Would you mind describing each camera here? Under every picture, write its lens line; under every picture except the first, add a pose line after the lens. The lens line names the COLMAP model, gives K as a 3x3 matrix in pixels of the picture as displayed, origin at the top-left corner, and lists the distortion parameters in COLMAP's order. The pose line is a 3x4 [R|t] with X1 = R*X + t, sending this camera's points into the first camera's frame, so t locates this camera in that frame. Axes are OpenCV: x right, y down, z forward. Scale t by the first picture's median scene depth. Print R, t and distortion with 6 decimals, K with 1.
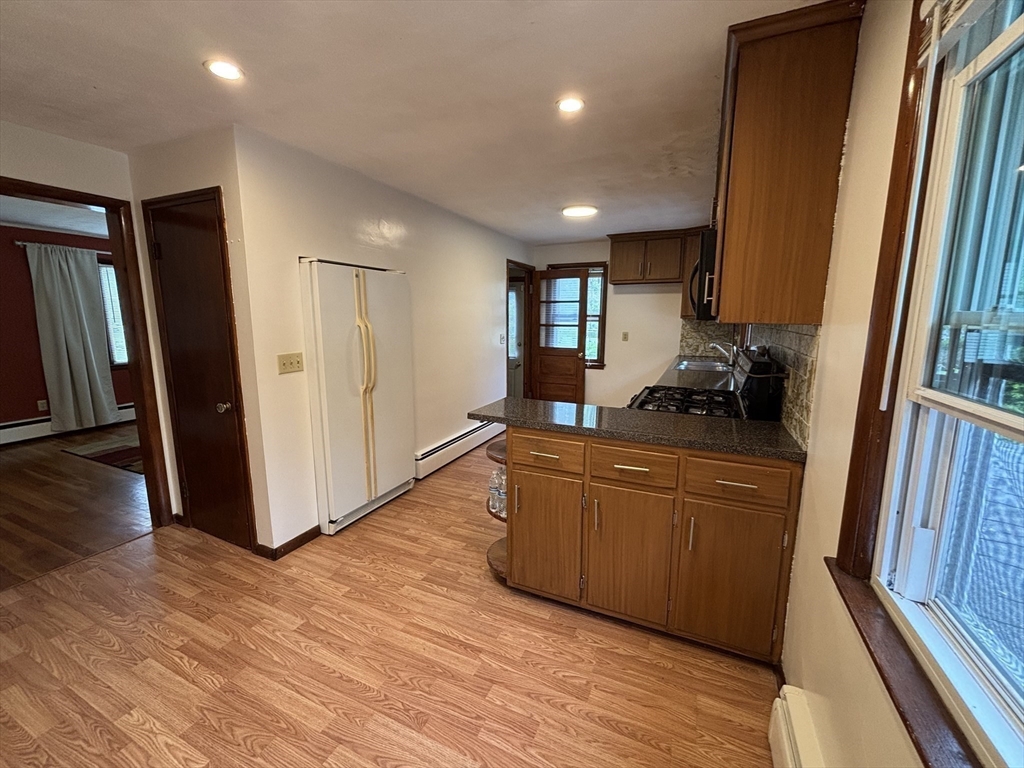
lens RADIAL K [[412.9, 0, 510.5], [0, 412.9, 384.8], [0, 0, 1]] dist [0.003510, -0.001110]
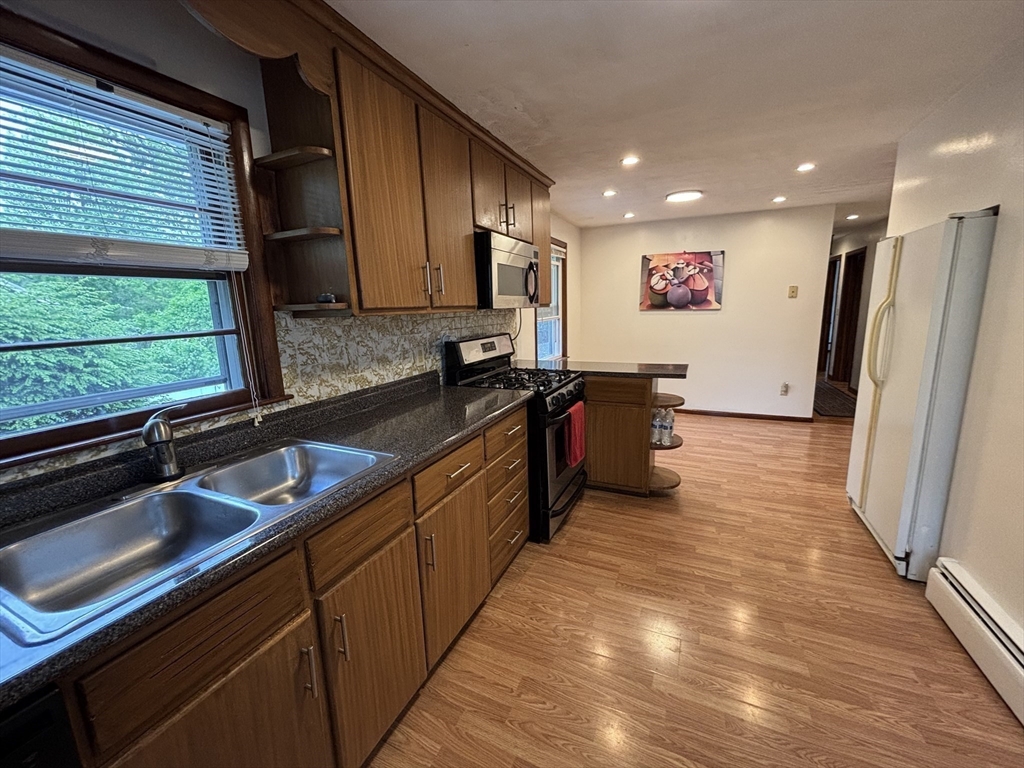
lens RADIAL K [[412.9, 0, 511.9], [0, 412.9, 384.0], [0, 0, 1]] dist [0.003510, -0.001110]
pose [[-0.999729, 0.023103, 0.002966, 0.465390], [0.022714, 0.938777, 0.343775, -0.339874], [0.005157, 0.343749, -0.939047, 2.107411]]
